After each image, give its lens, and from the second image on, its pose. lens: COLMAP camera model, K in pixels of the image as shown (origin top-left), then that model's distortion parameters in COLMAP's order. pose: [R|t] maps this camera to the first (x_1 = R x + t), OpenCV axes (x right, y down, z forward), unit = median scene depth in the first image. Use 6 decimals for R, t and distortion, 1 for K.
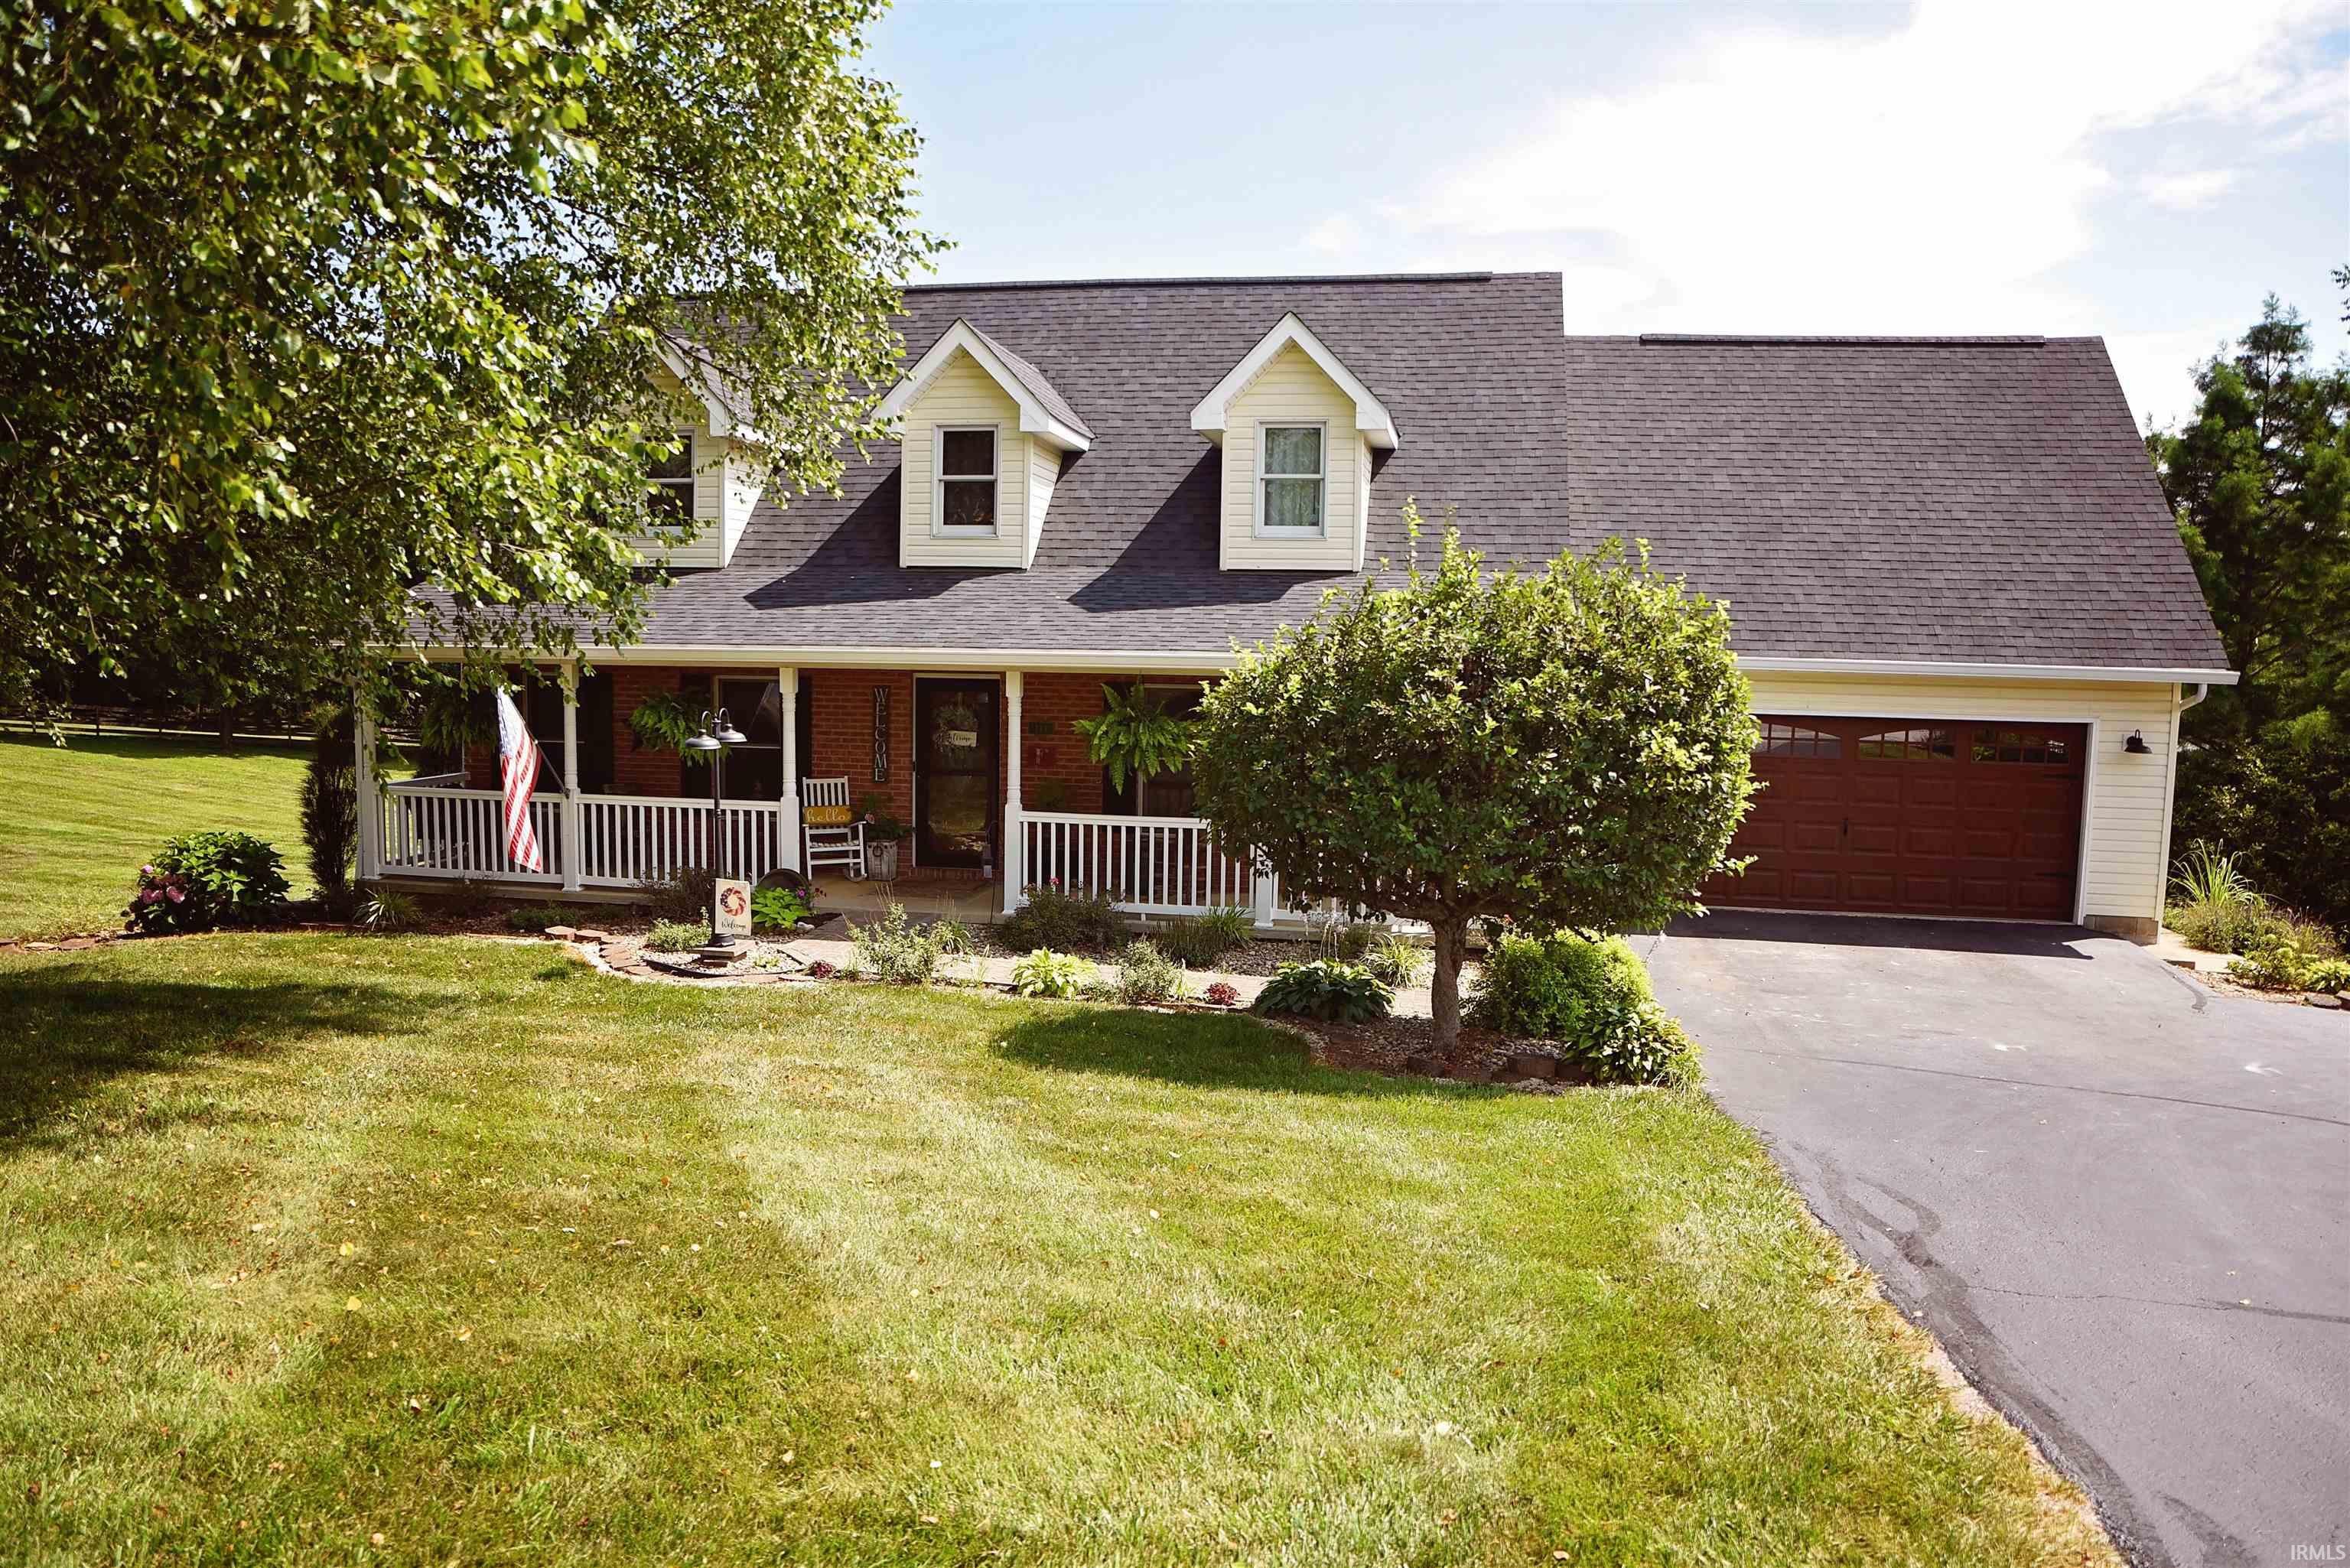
lens RADIAL K [[1600.5, 0, 1175.0], [0, 1600.5, 784.0], [0, 0, 1]] dist [-0.130304, 0.101624]
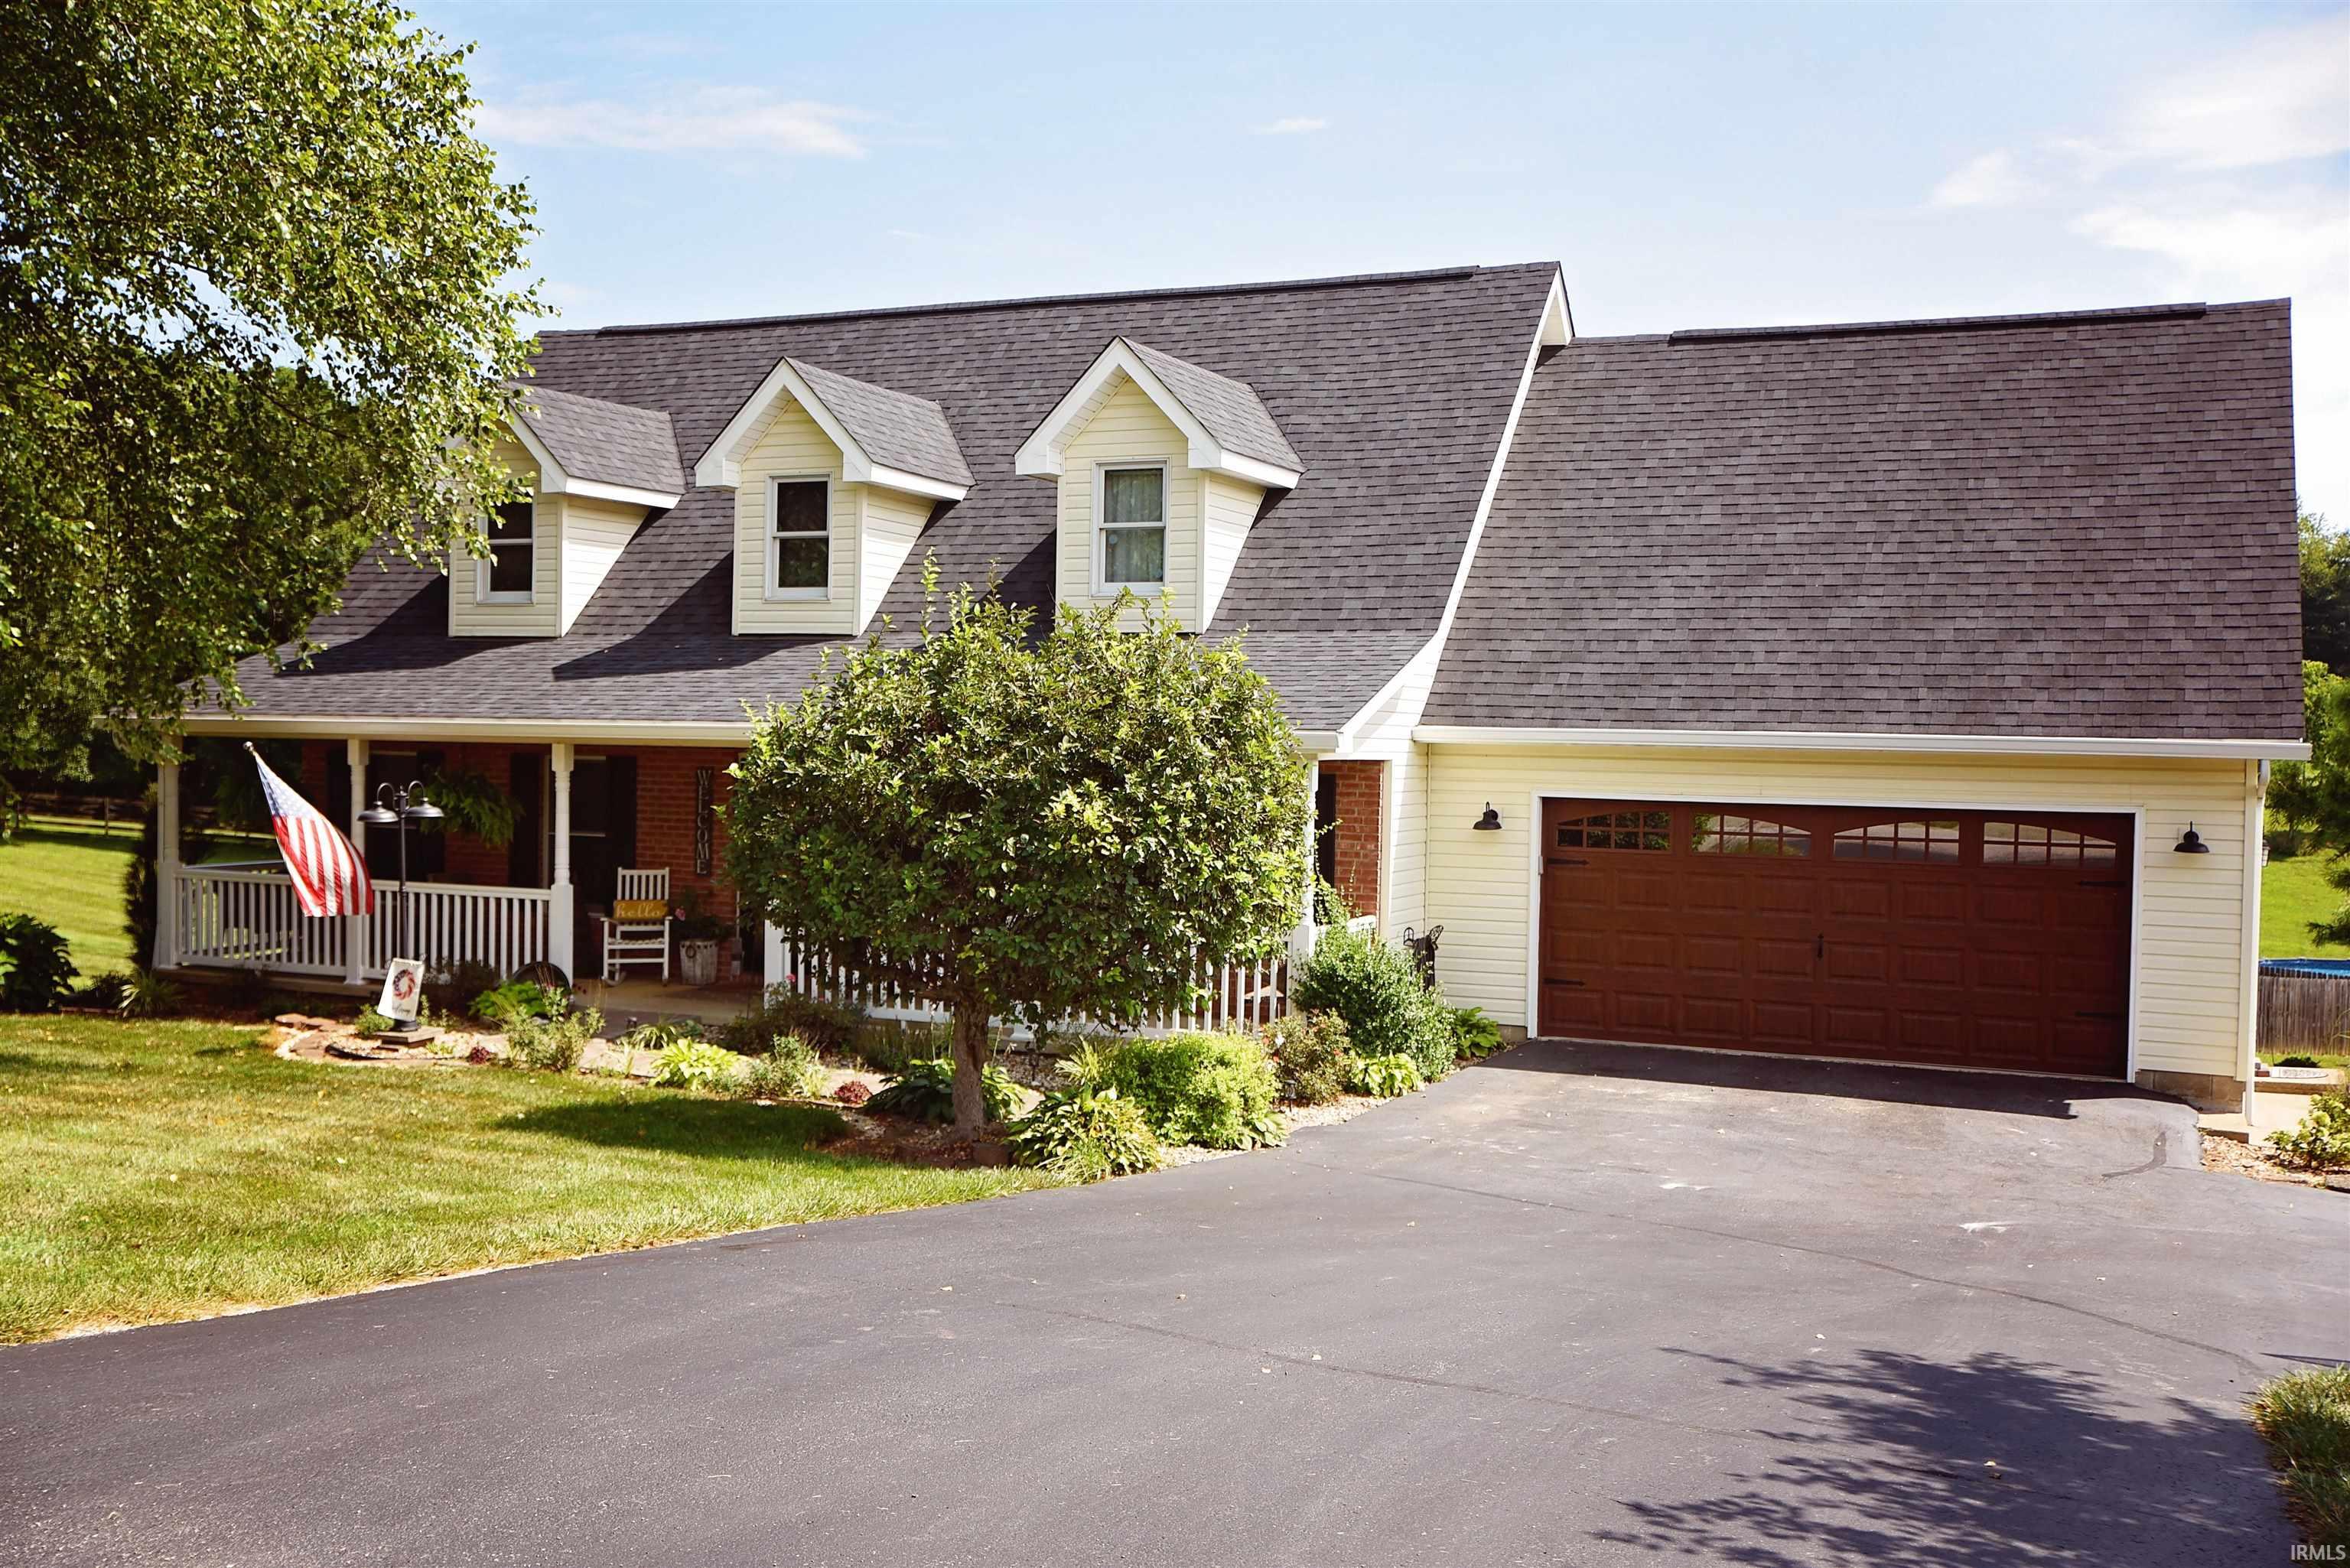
lens RADIAL K [[2219.9, 0, 1169.5], [0, 2219.9, 741.2], [0, 0, 1]] dist [-0.065947, 0.134060]
pose [[0.972390, -0.000503, -0.233361, 0.363627], [-0.020574, 0.995919, -0.087880, 0.028166], [0.232453, 0.090255, 0.968411, -0.146786]]
